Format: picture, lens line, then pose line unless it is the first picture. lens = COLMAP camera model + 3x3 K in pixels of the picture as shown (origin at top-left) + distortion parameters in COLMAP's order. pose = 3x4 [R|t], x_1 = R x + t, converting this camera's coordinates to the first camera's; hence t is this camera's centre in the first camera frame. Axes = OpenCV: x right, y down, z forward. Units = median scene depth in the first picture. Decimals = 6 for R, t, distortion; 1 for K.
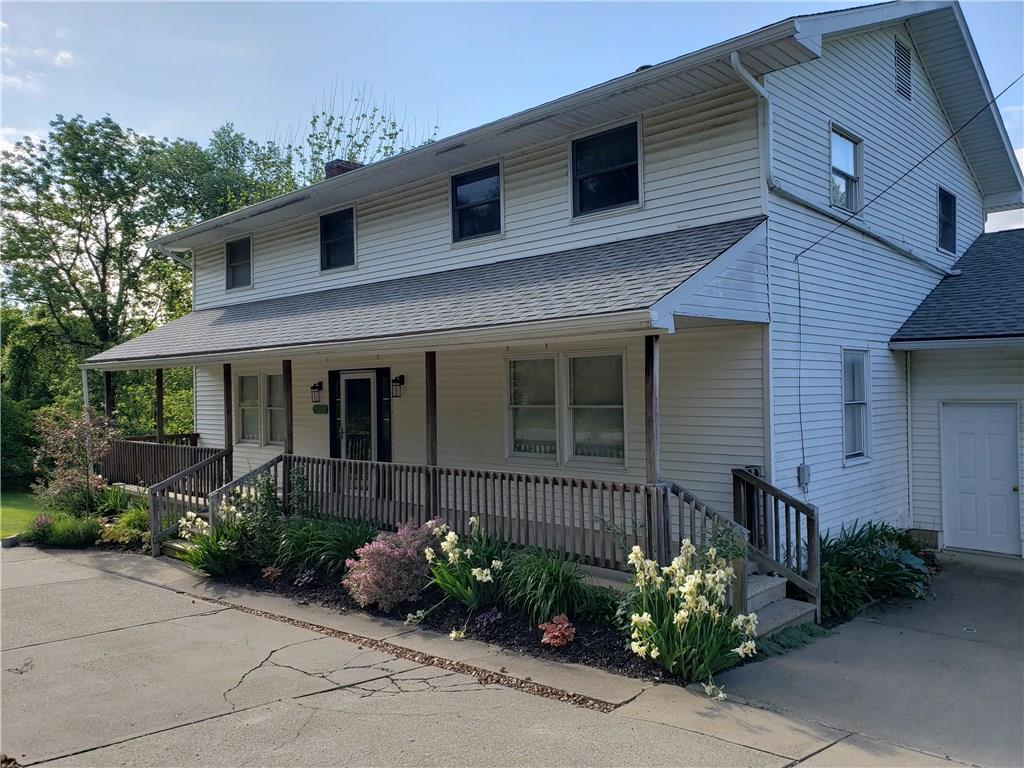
lens RADIAL K [[796.4, 0, 509.6], [0, 796.4, 387.0], [0, 0, 1]] dist [0.020863, -0.013953]
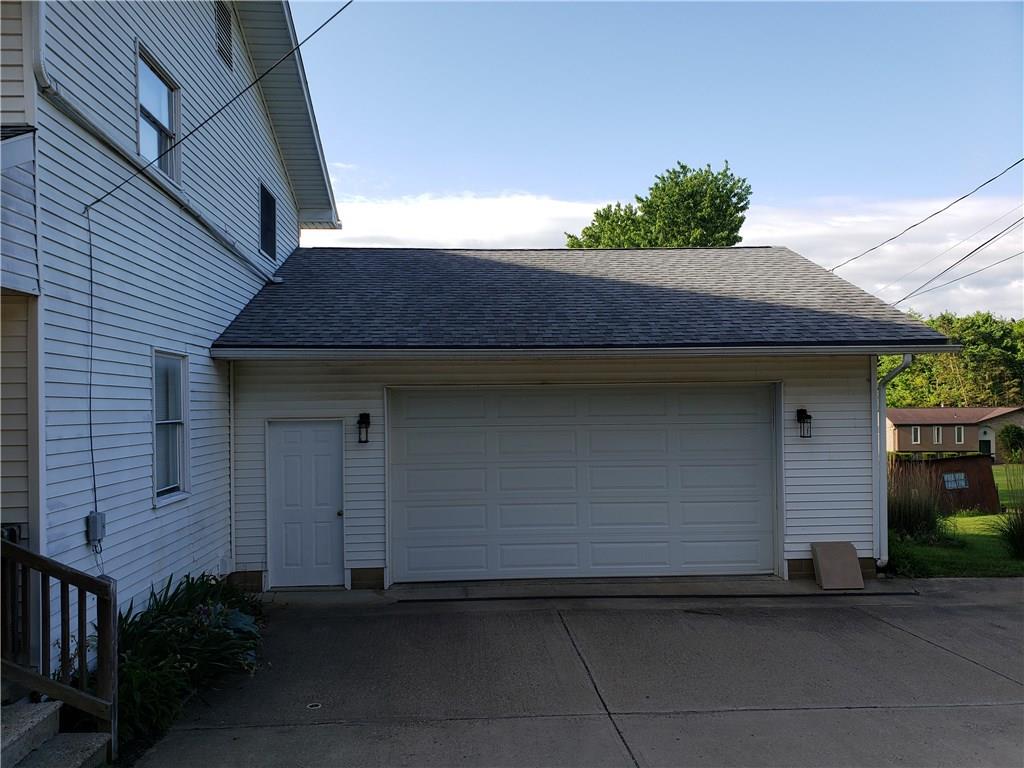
lens RADIAL K [[796.4, 0, 506.1], [0, 796.4, 392.2], [0, 0, 1]] dist [0.020863, -0.013953]
pose [[0.686513, 0.013884, 0.726985, 0.098145], [0.005772, 0.999682, -0.024543, 0.011857], [-0.727095, 0.021045, 0.686214, 0.242903]]
